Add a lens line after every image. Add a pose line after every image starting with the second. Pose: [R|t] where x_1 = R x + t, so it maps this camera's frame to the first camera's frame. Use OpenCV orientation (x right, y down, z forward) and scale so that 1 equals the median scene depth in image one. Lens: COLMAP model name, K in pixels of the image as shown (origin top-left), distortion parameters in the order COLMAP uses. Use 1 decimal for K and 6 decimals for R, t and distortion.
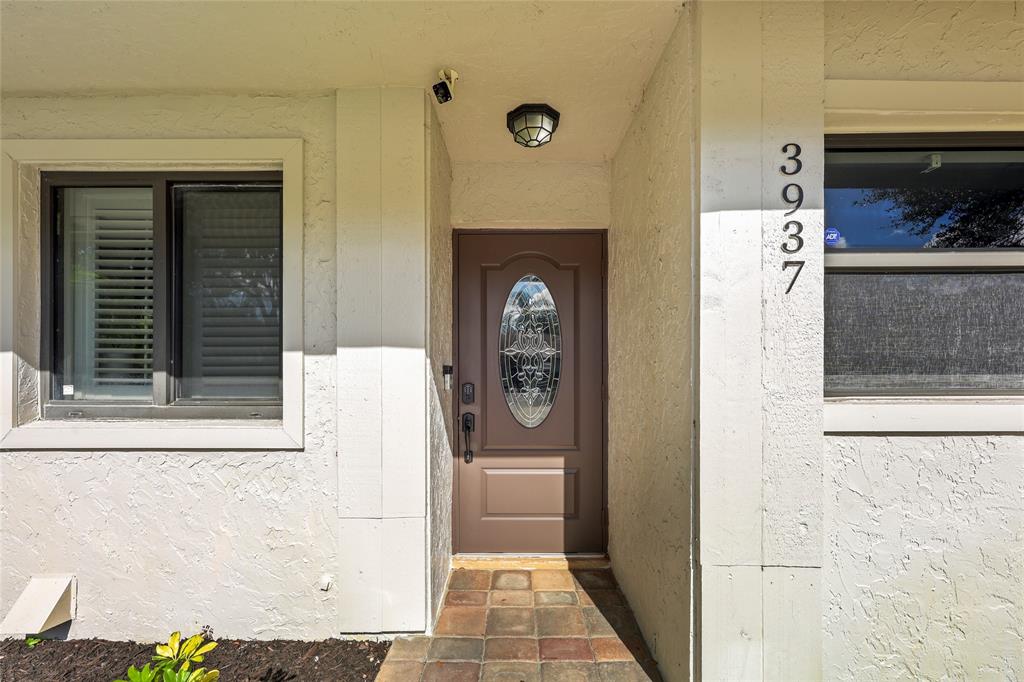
lens RADIAL K [[430.0, 0, 512.6], [0, 430.0, 353.3], [0, 0, 1]] dist [-0.000617, -0.000323]
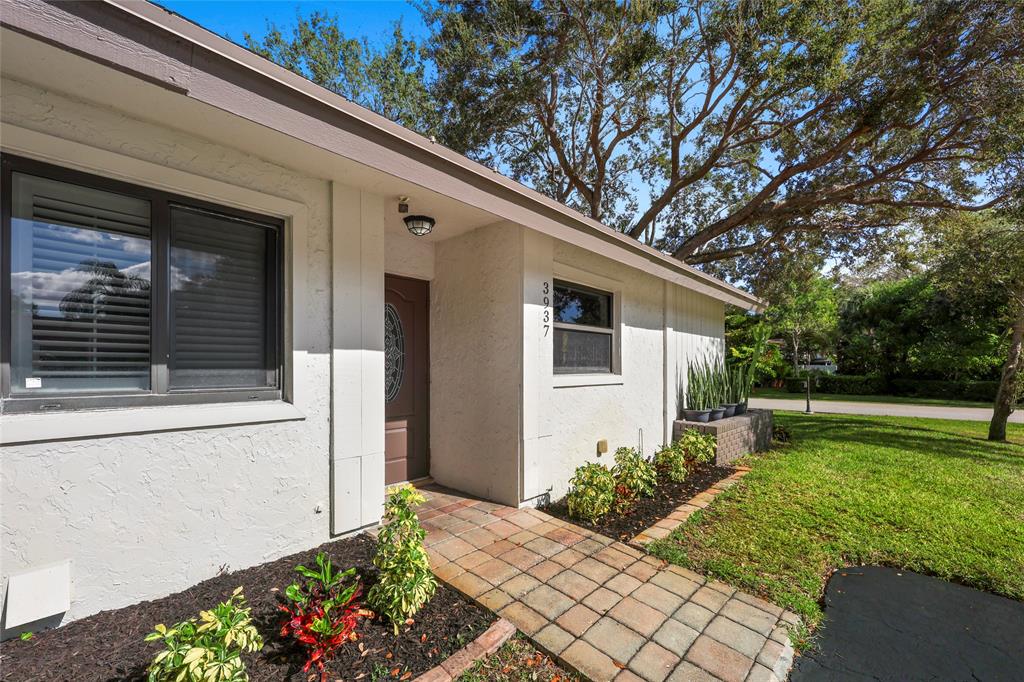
lens RADIAL K [[414.2, 0, 512.0], [0, 414.2, 328.0], [0, 0, 1]] dist [0.000259, 0.000135]
pose [[0.681322, 0.070261, 0.728604, -1.048830], [-0.025228, 0.997045, -0.072557, 0.001320], [-0.731549, 0.031053, 0.681082, -0.475011]]
